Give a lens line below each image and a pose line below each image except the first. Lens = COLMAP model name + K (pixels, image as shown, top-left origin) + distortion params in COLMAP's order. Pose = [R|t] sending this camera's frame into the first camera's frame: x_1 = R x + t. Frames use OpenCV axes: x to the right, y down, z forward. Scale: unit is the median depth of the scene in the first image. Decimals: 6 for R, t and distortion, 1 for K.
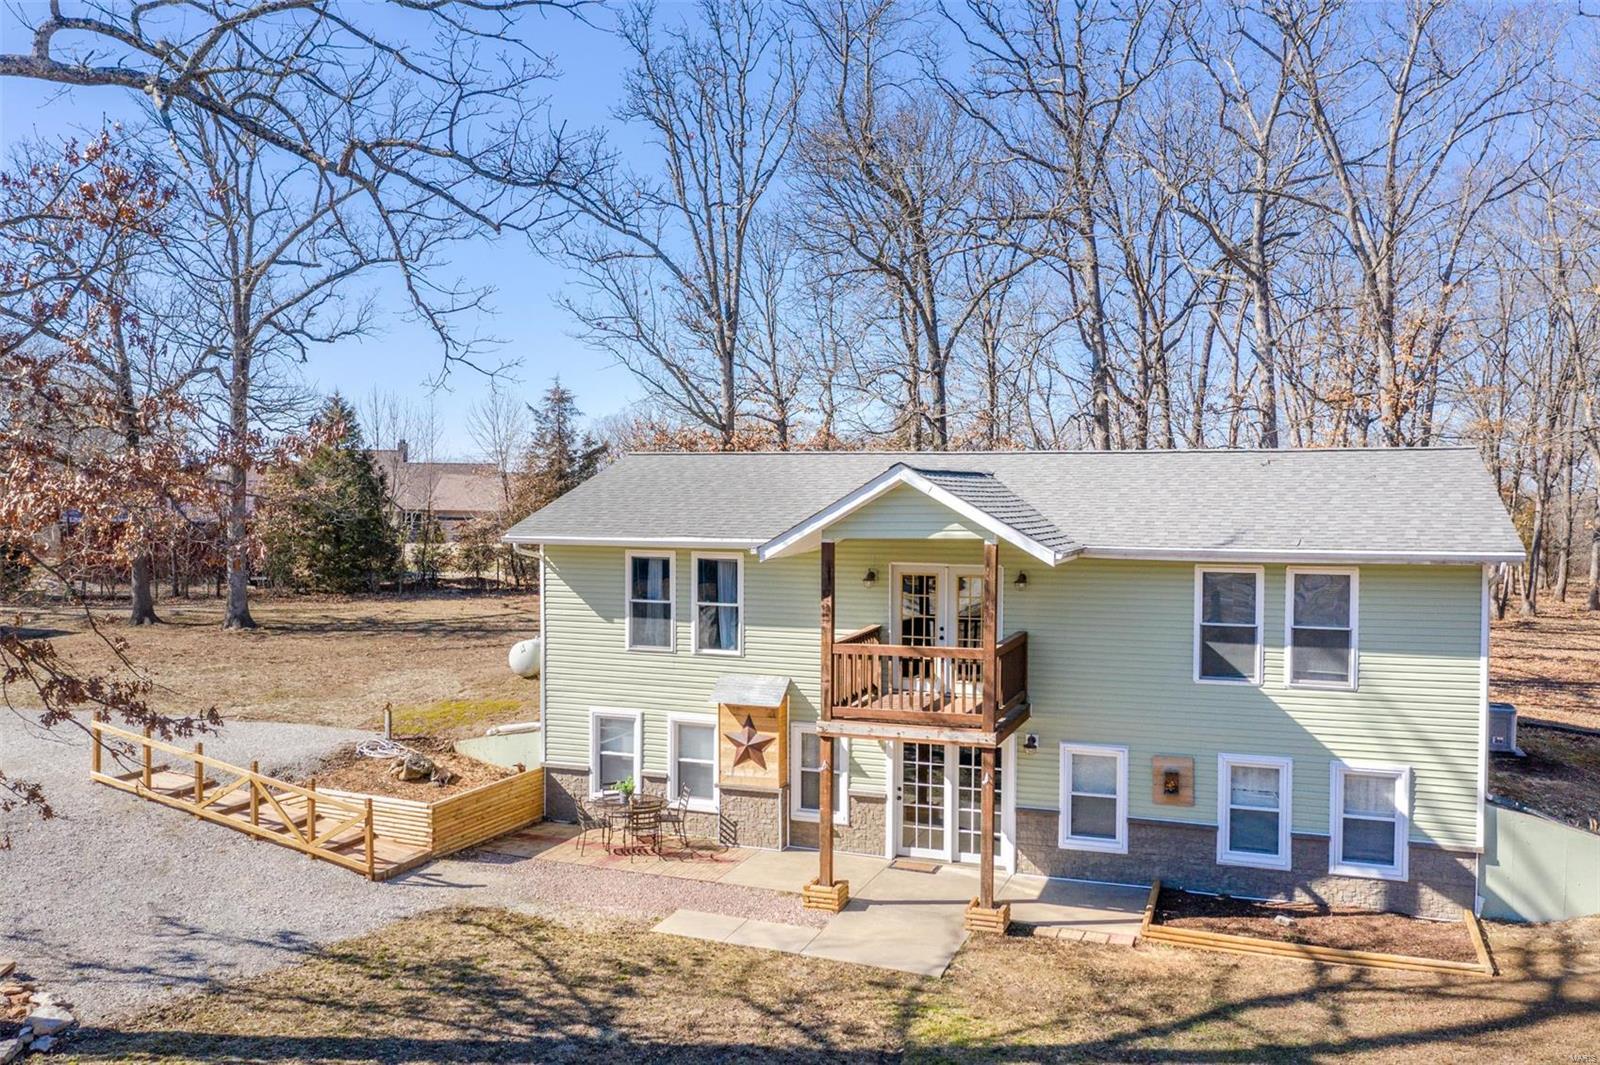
lens RADIAL K [[1262.7, 0, 798.3], [0, 1262.7, 518.3], [0, 0, 1]] dist [-0.015138, 0.017479]
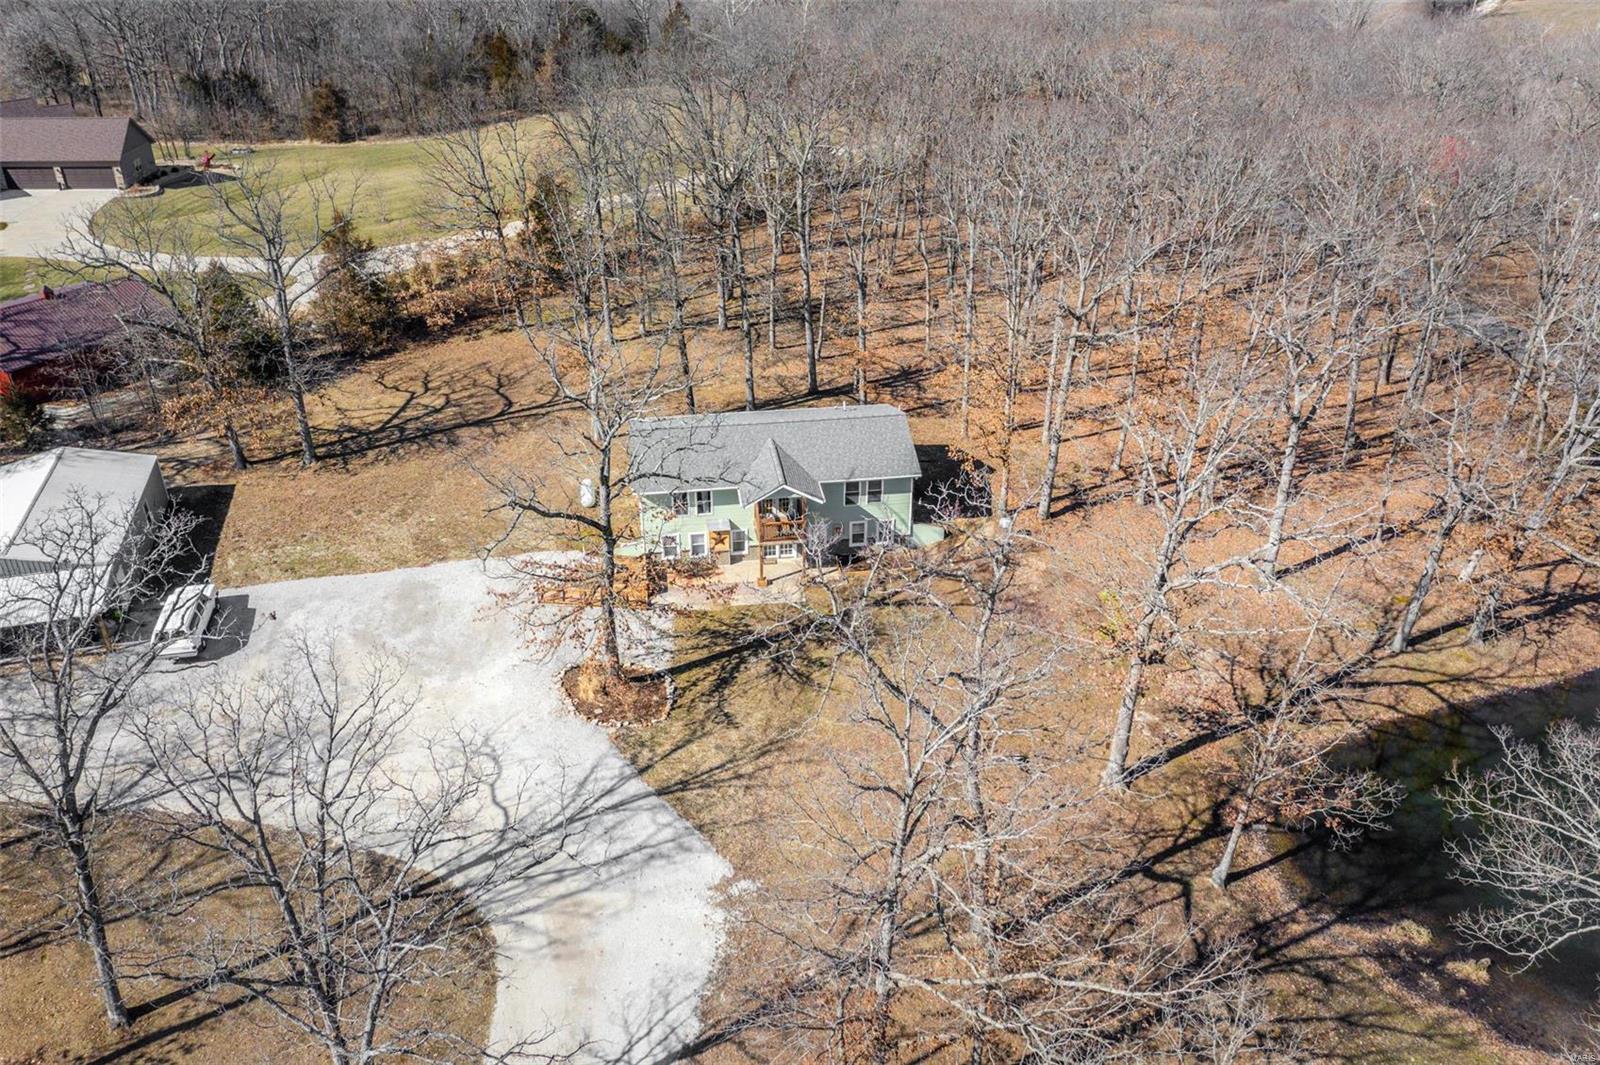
lens RADIAL K [[1262.7, 0, 809.1], [0, 1262.7, 542.9], [0, 0, 1]] dist [-0.015138, 0.017479]
pose [[0.876464, -0.248965, 0.412102, -1.365701], [0.010691, 0.865780, 0.500311, -1.674020], [-0.481349, -0.434098, 0.761486, -1.881424]]
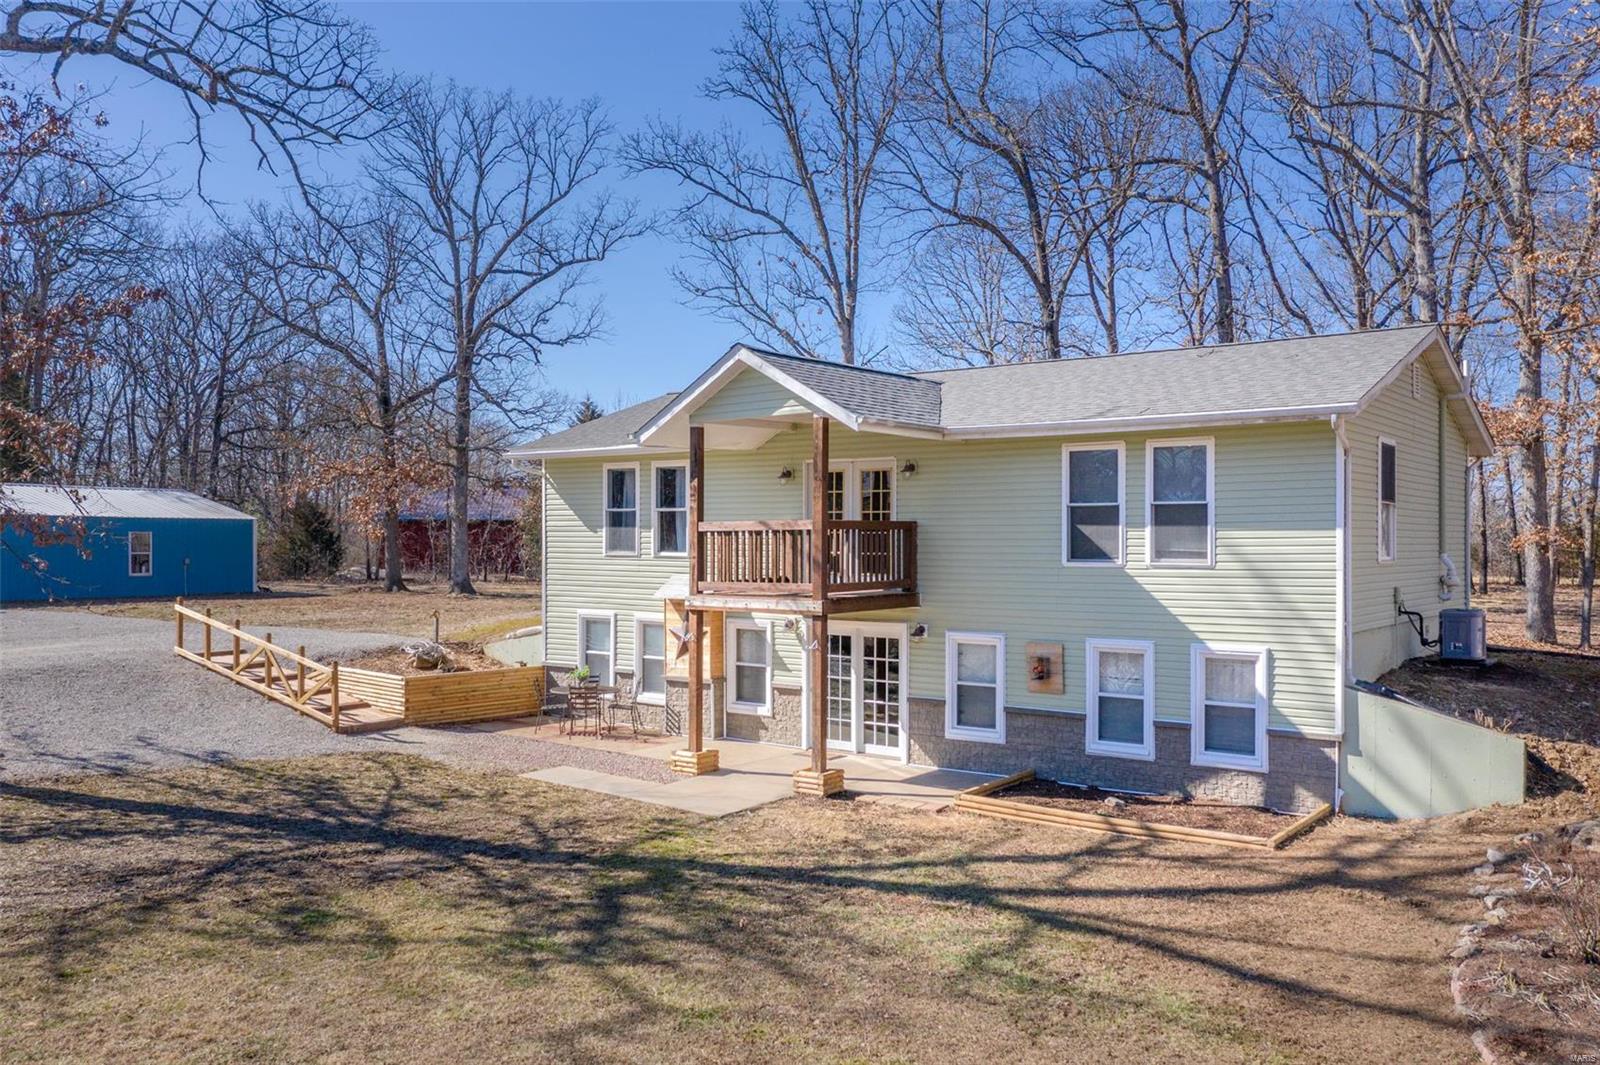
lens RADIAL K [[1262.7, 0, 805.5], [0, 1262.7, 524.4], [0, 0, 1]] dist [-0.015138, 0.017479]
pose [[0.957314, -0.005755, -0.288994, 0.408143], [-0.002323, 0.999616, -0.027601, 0.126663], [0.289041, 0.027094, 0.956933, 0.011995]]
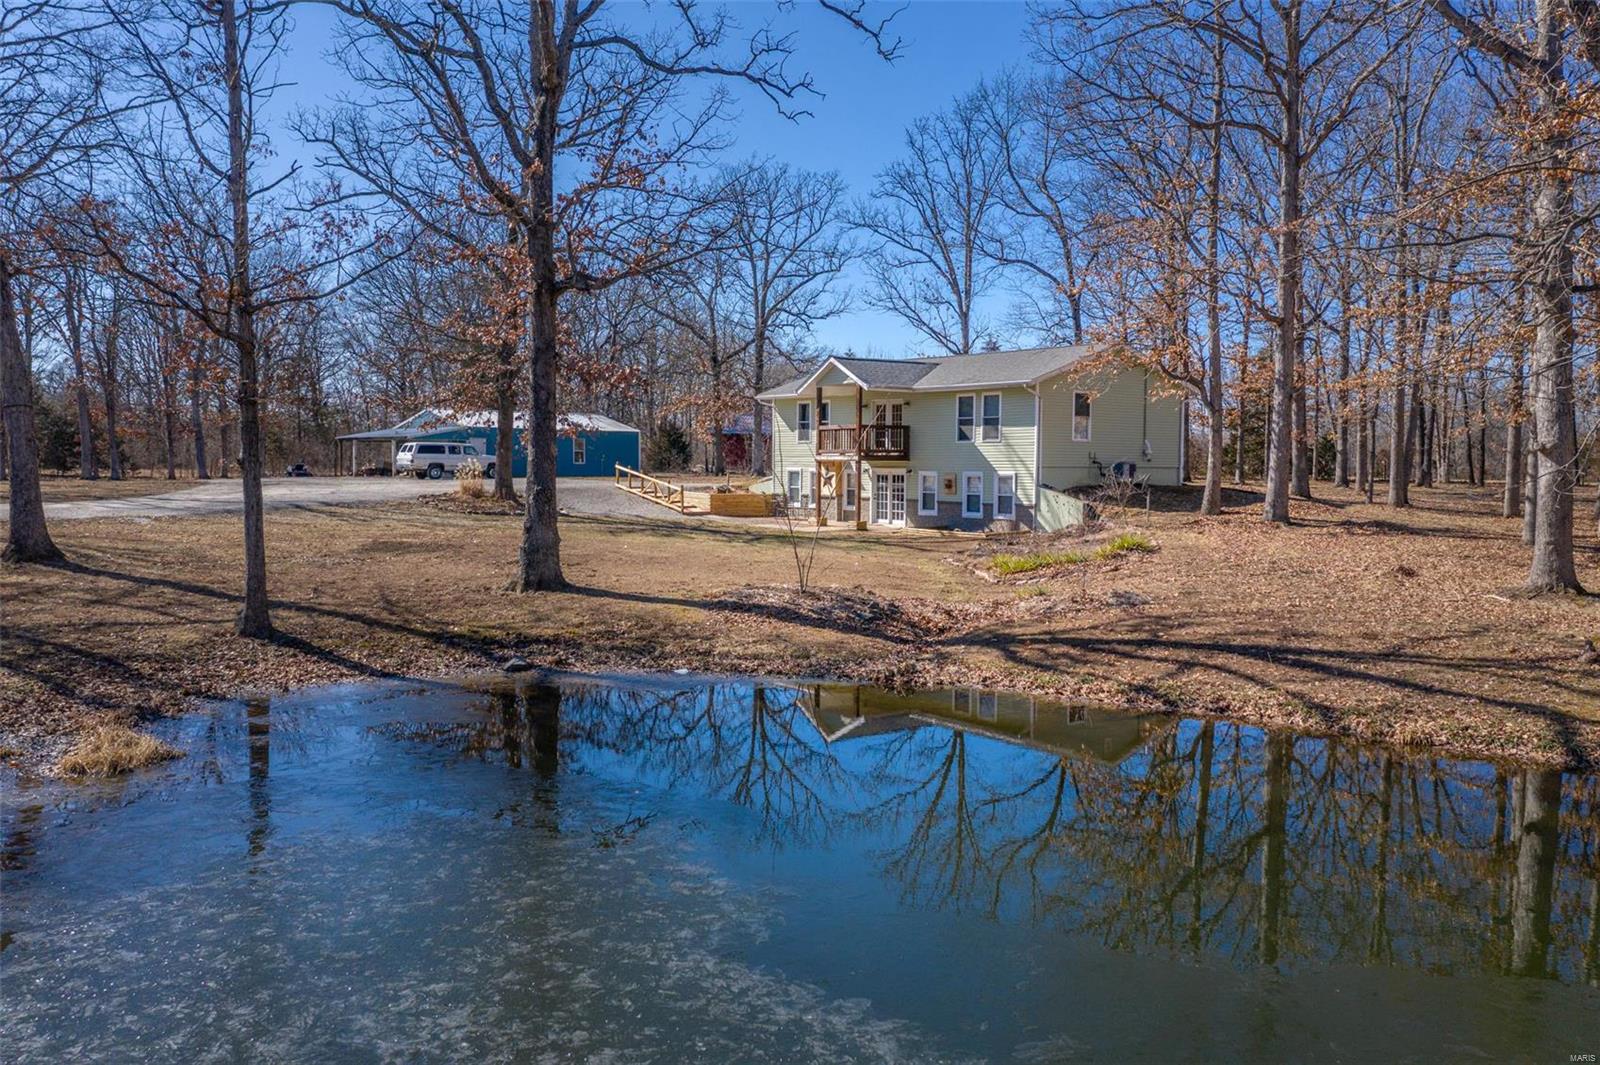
lens RADIAL K [[1262.7, 0, 810.6], [0, 1262.7, 520.5], [0, 0, 1]] dist [-0.015138, 0.017479]
pose [[0.849282, 0.027564, -0.527220, 1.368523], [-0.012822, 0.999418, 0.031597, 0.208190], [0.527784, -0.020075, 0.849141, -1.216396]]
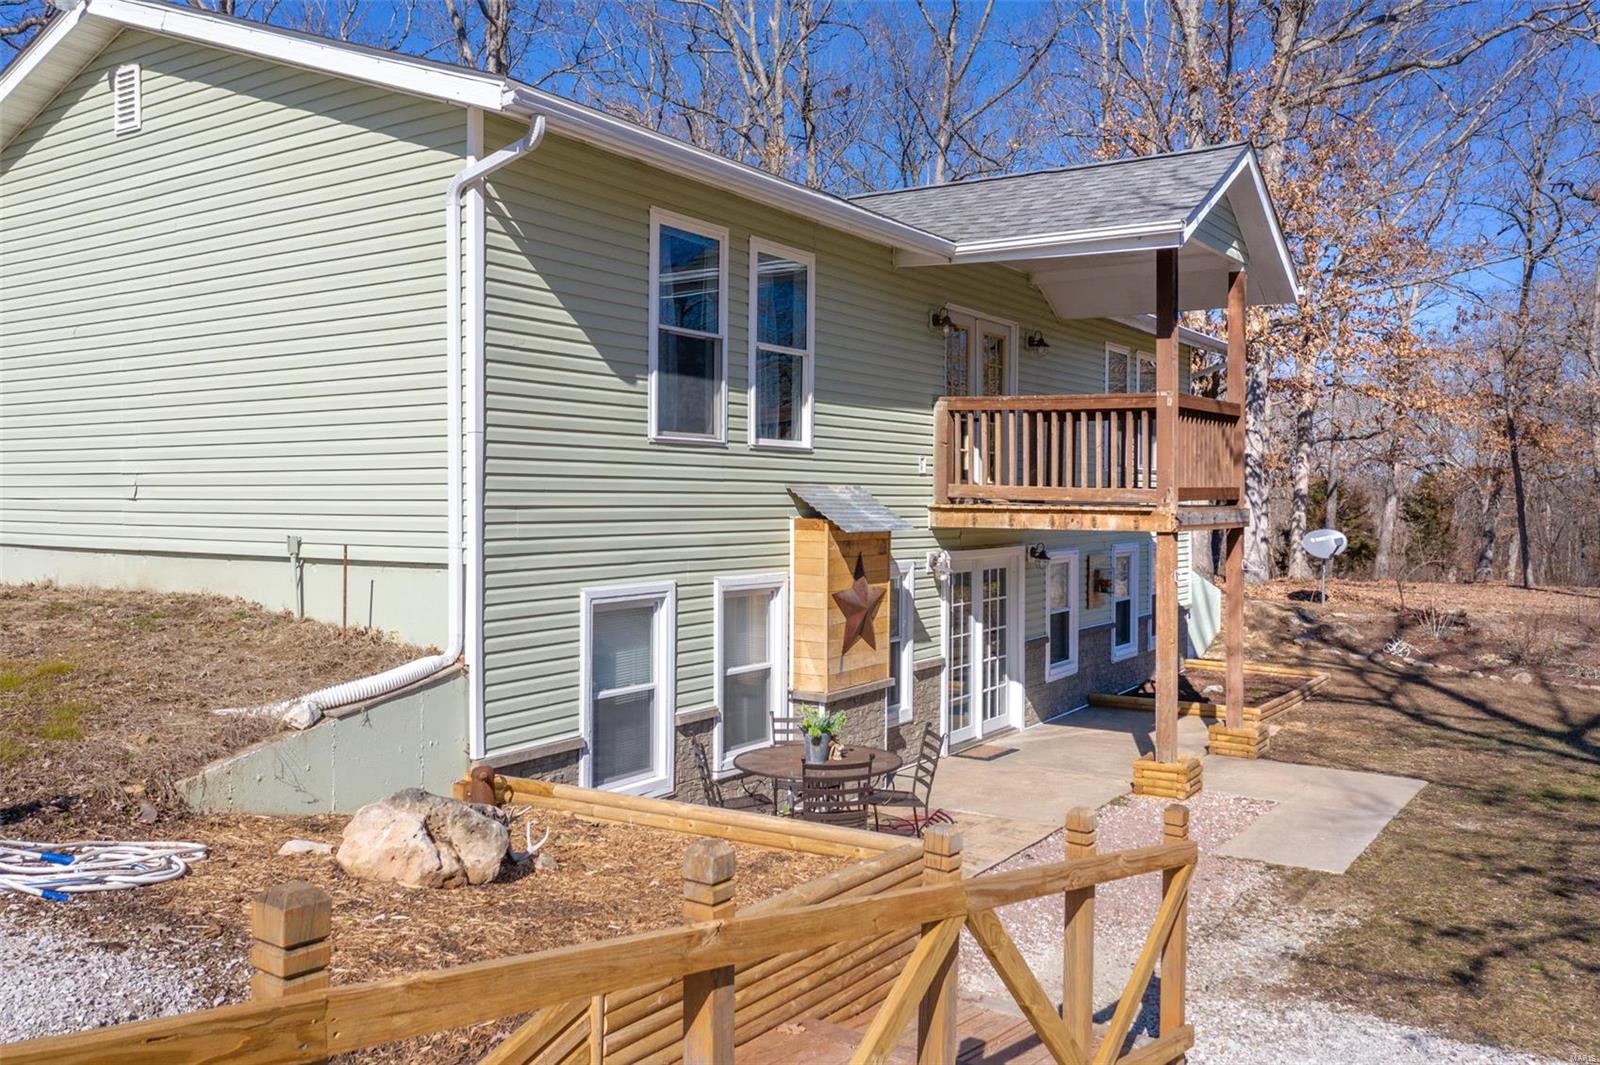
lens RADIAL K [[1262.7, 0, 793.7], [0, 1262.7, 529.6], [0, 0, 1]] dist [-0.015138, 0.017479]
pose [[0.245925, -0.029545, 0.968838, -0.641890], [0.011861, 0.999552, 0.027471, 0.145556], [-0.969216, 0.004736, 0.246166, 1.002843]]
